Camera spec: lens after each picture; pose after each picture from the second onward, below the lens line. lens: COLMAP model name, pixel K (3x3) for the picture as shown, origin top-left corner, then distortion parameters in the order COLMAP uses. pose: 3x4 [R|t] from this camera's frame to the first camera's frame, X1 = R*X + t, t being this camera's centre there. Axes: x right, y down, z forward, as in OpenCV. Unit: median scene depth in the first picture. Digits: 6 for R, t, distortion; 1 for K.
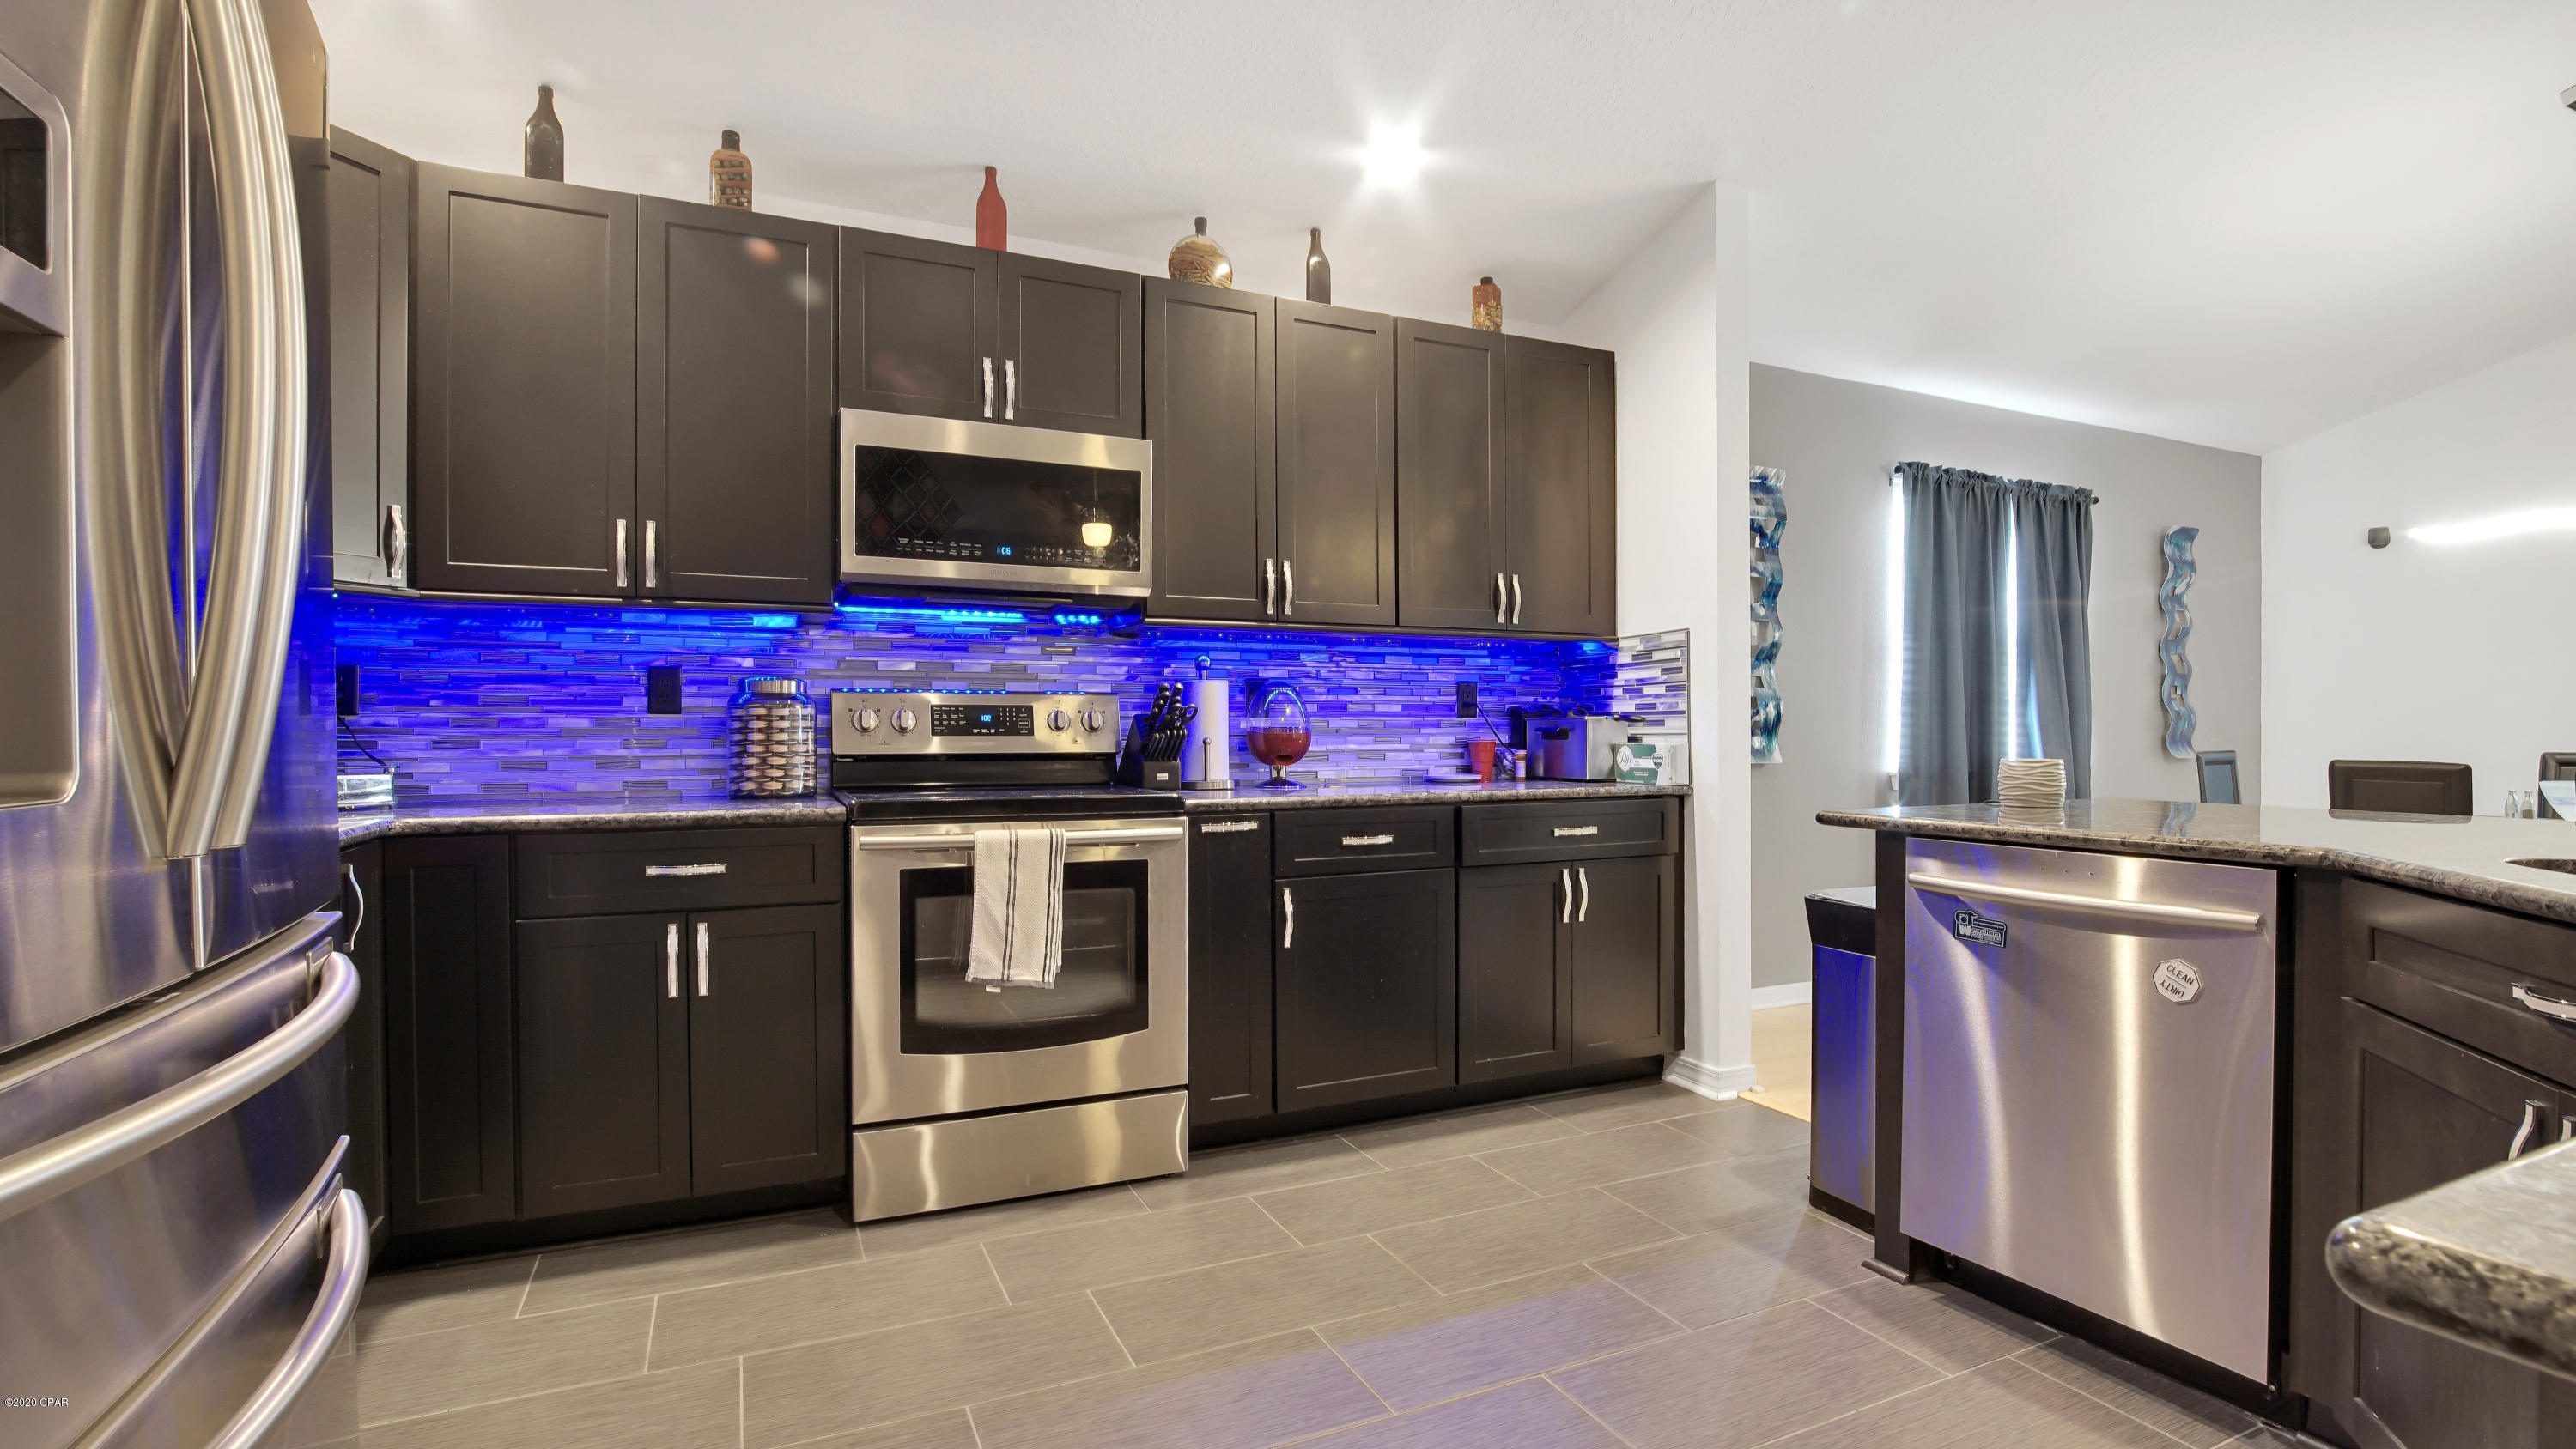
lens RADIAL K [[1171.7, 0, 1261.5], [0, 1171.7, 730.9], [0, 0, 1]] dist [-0.024277, 0.006701]
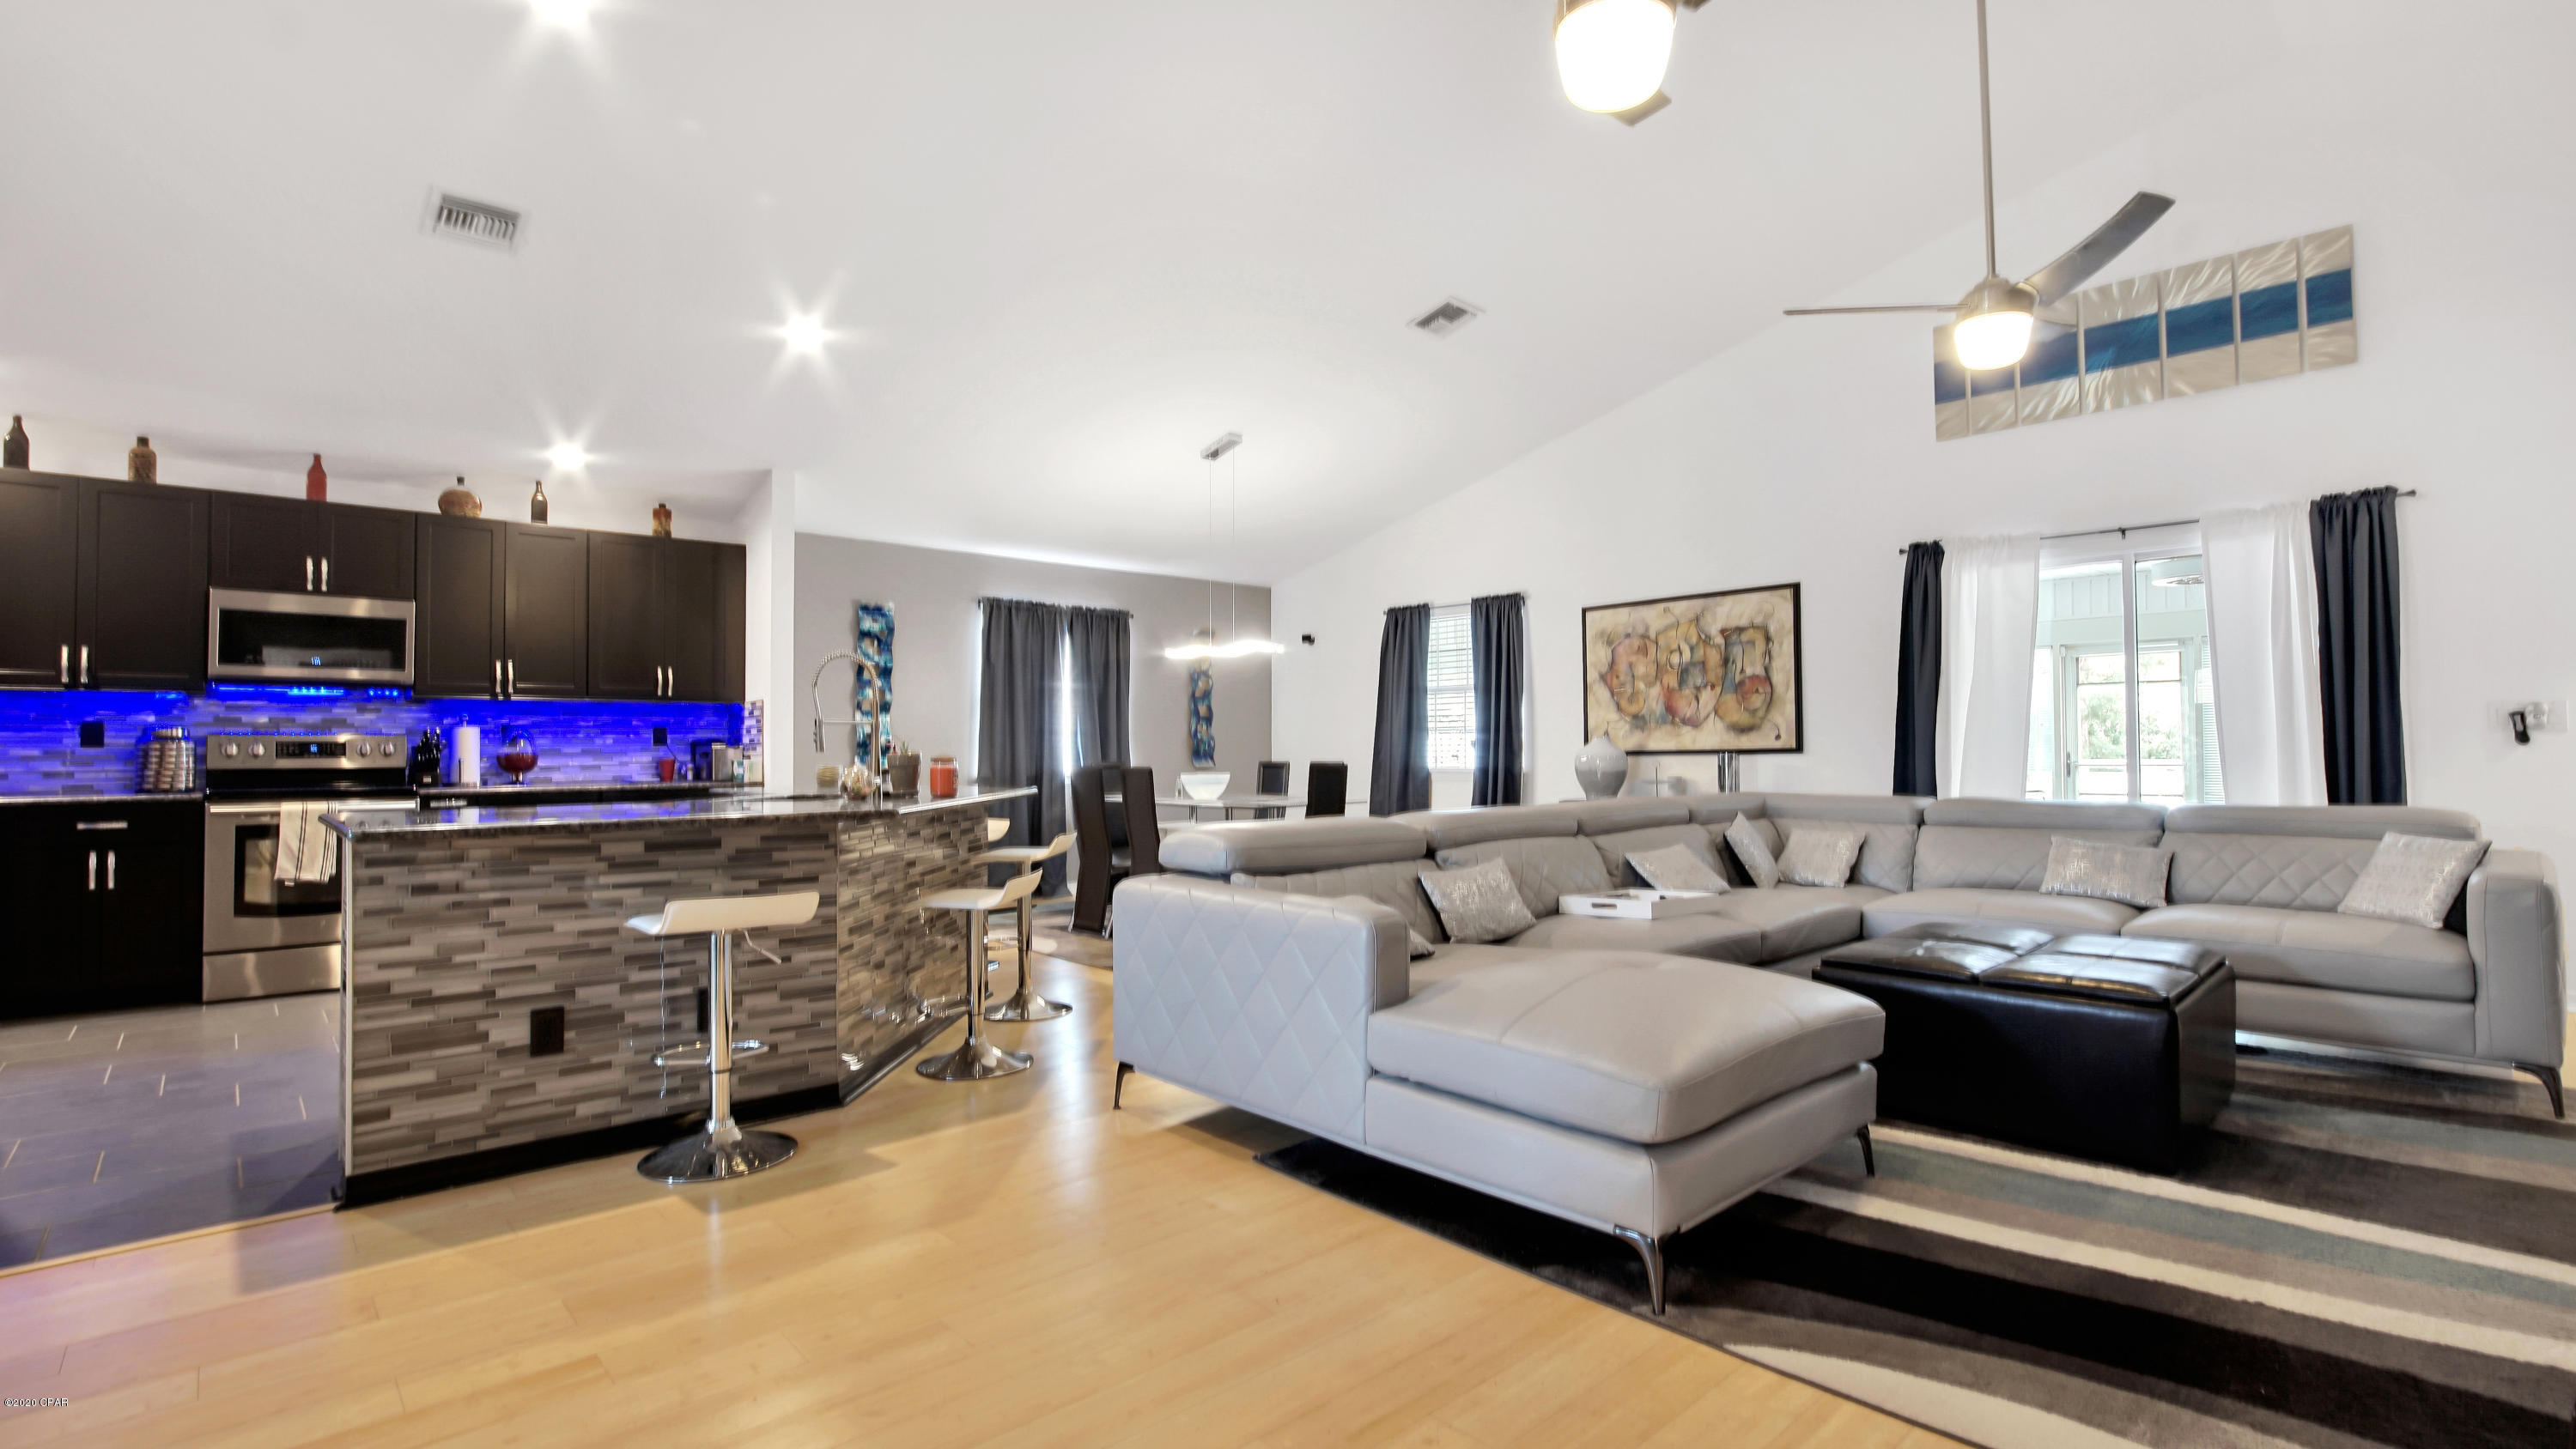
lens RADIAL K [[1171.7, 0, 1278.5], [0, 1171.7, 711.5], [0, 0, 1]] dist [-0.024277, 0.006701]
pose [[0.948228, 0.006397, 0.317527, 0.653796], [0.002935, 0.999578, -0.028903, -0.012583], [-0.317578, 0.028338, 0.947808, -1.253237]]
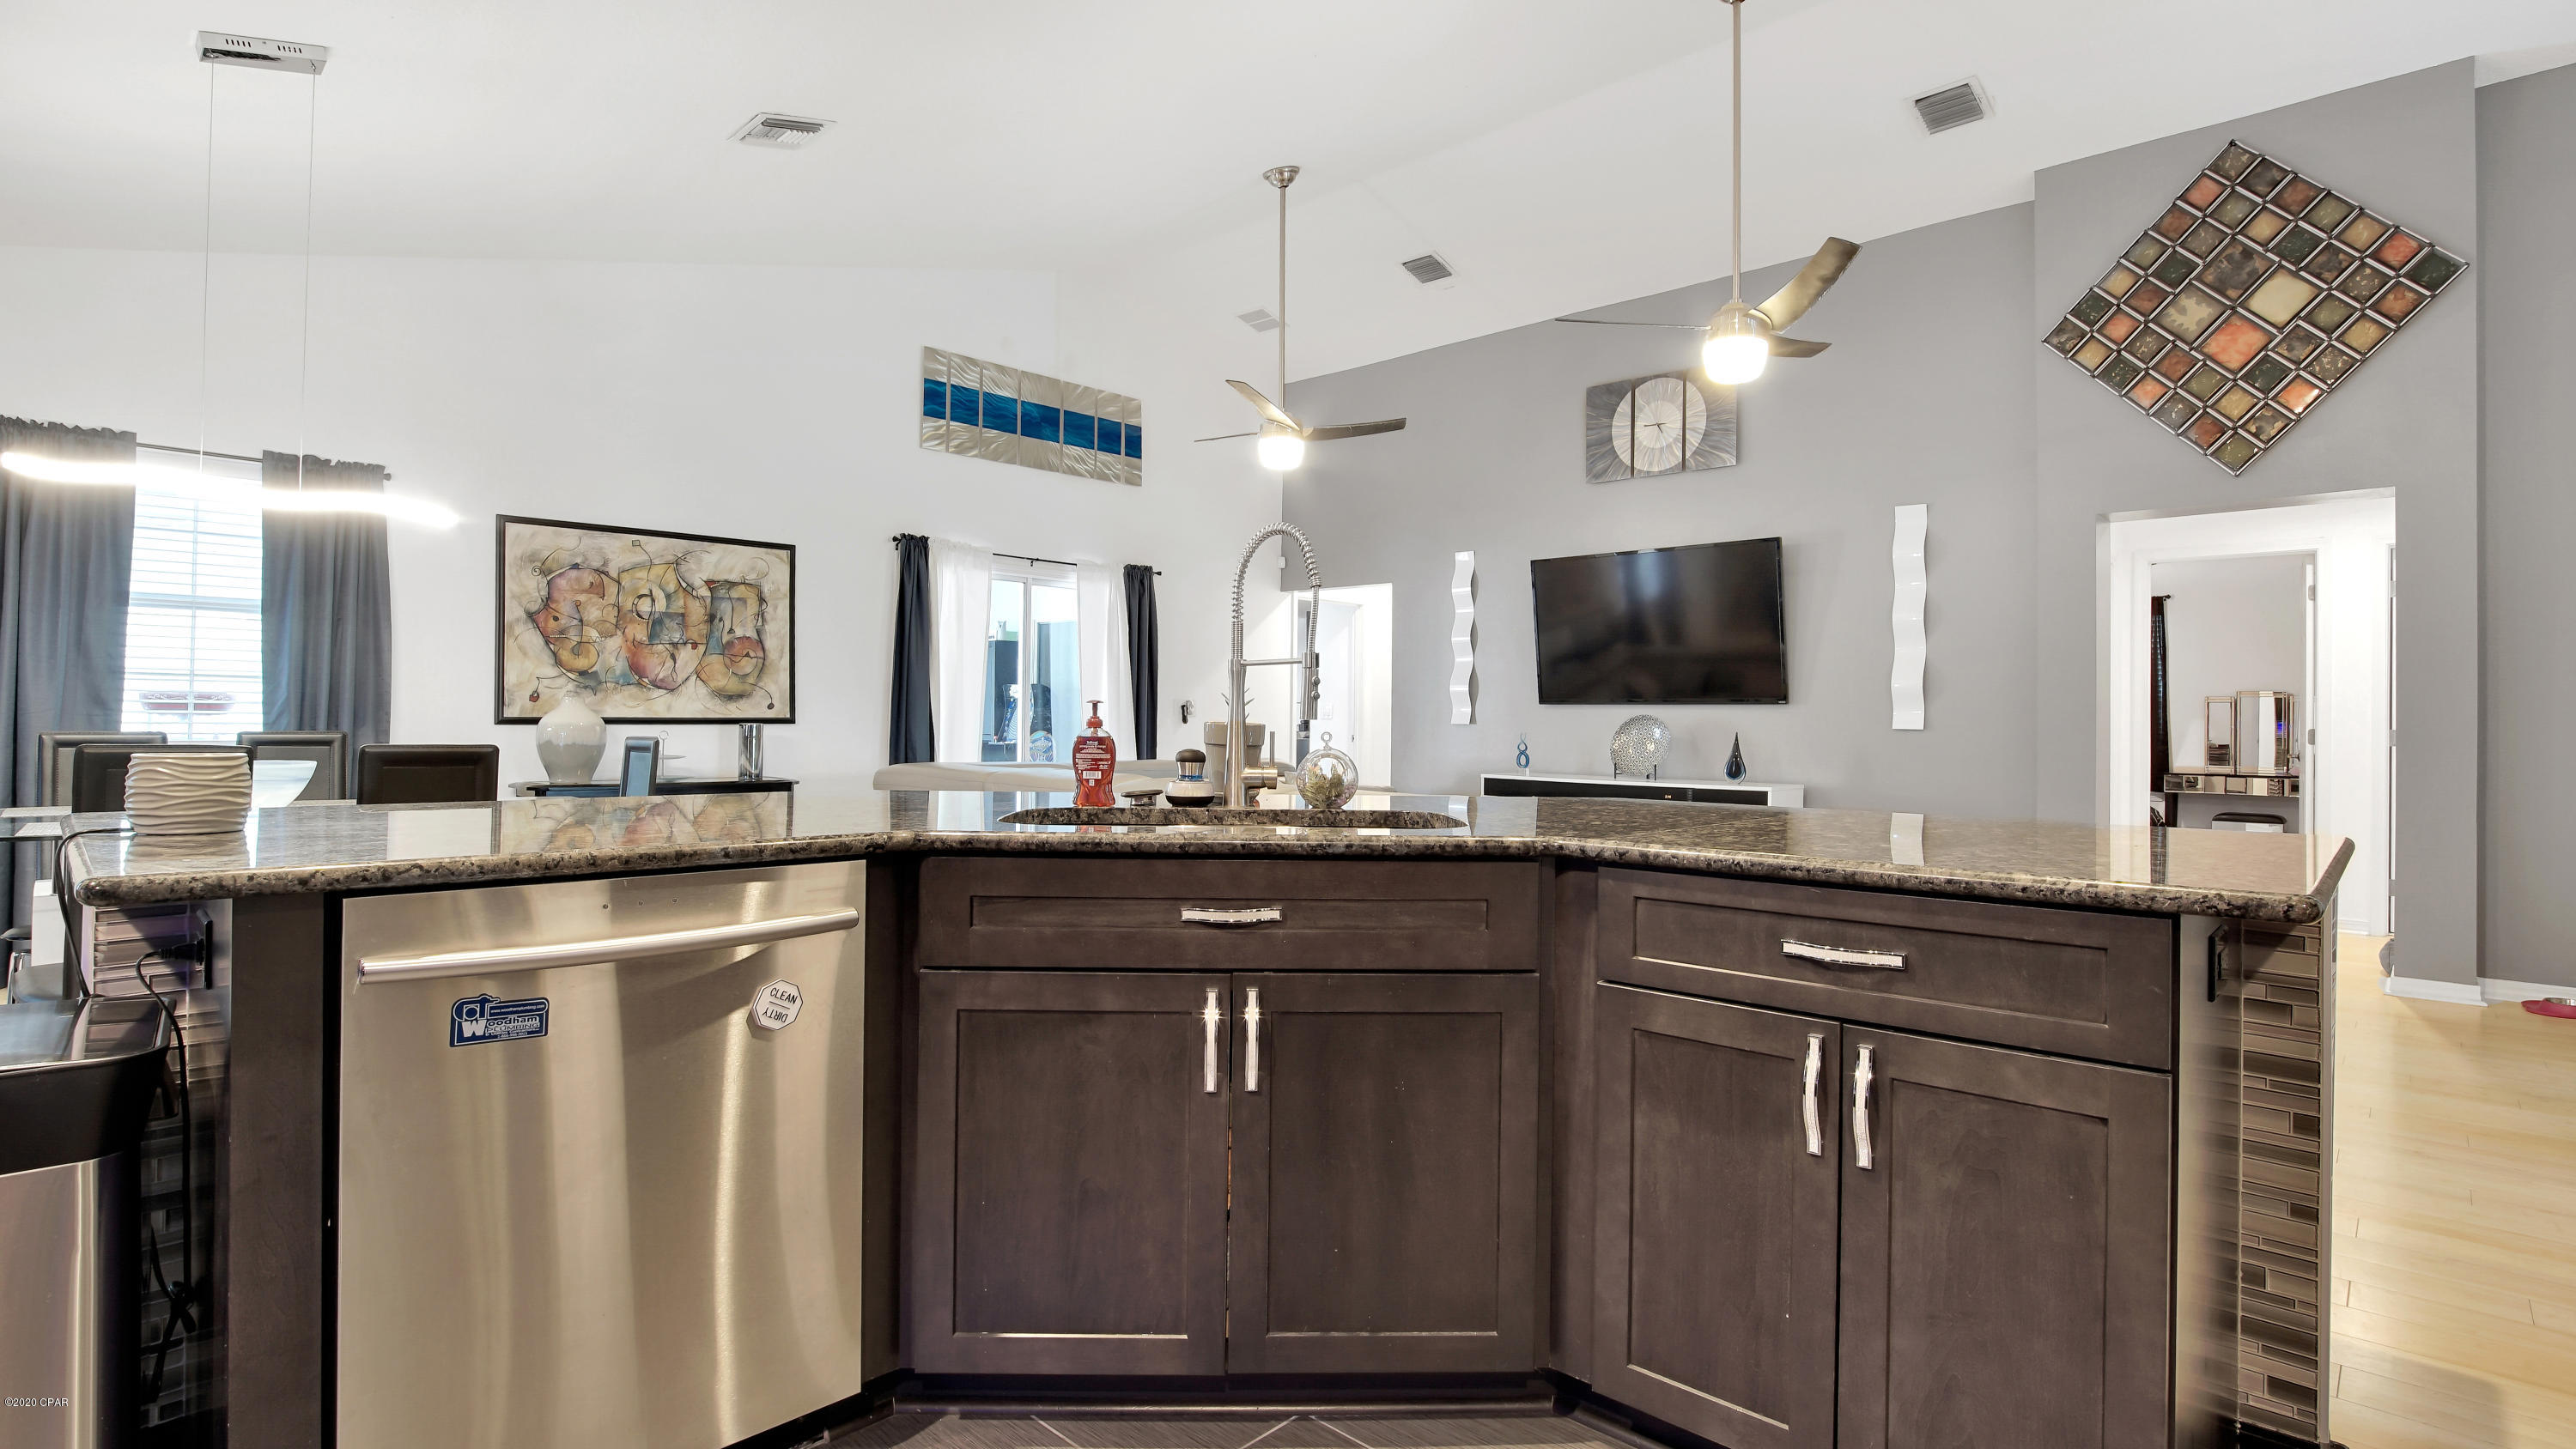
lens RADIAL K [[1216.4, 0, 1290.8], [0, 1216.4, 718.0], [0, 0, 1]] dist [-0.026020, -0.000392]
pose [[-0.385656, 0.002281, 0.922640, -0.117415], [-0.014343, 0.999861, -0.008467, 0.001445], [-0.922531, -0.016499, -0.385569, 0.594994]]
